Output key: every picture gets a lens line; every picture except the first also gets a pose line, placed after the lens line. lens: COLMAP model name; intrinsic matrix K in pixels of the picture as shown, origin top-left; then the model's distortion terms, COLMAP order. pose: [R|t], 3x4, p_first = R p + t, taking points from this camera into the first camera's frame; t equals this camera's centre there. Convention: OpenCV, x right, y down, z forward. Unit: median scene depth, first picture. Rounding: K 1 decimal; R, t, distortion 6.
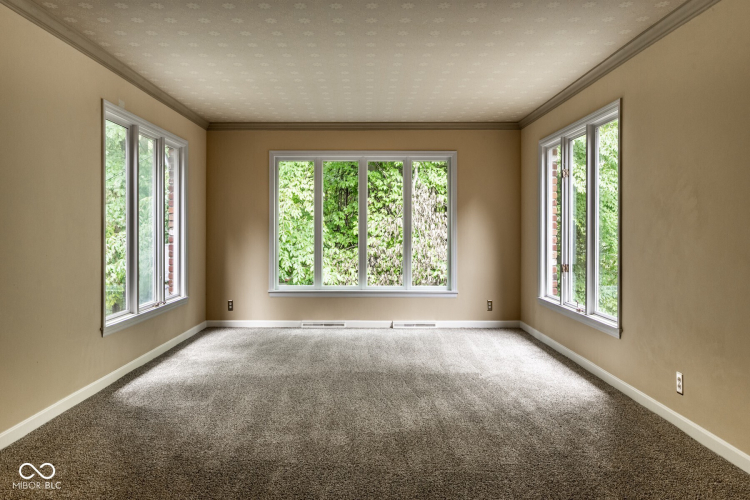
lens RADIAL K [[571.8, 0, 374.1], [0, 571.8, 247.6], [0, 0, 1]] dist [-0.004430, 0.004507]
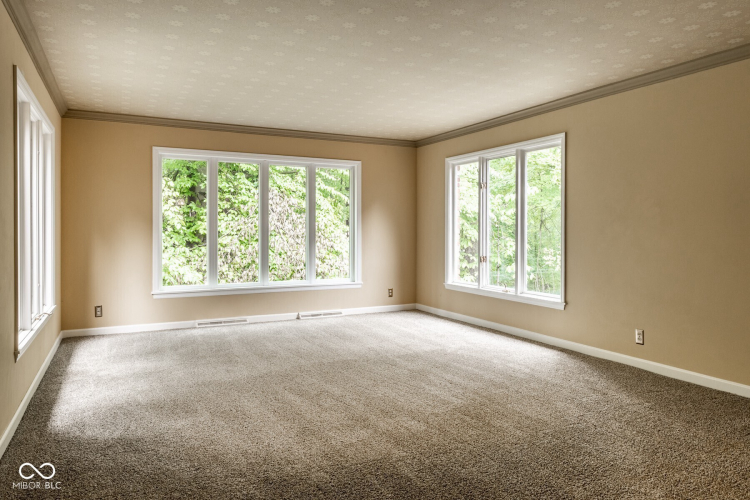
lens RADIAL K [[479.6, 0, 375.4], [0, 479.6, 245.5], [0, 0, 1]] dist [0.001554, -0.002334]
pose [[0.868721, -0.016334, 0.495032, -0.362795], [0.014830, 0.999866, 0.006966, -0.005298], [-0.495080, 0.001290, 0.868847, 0.162802]]
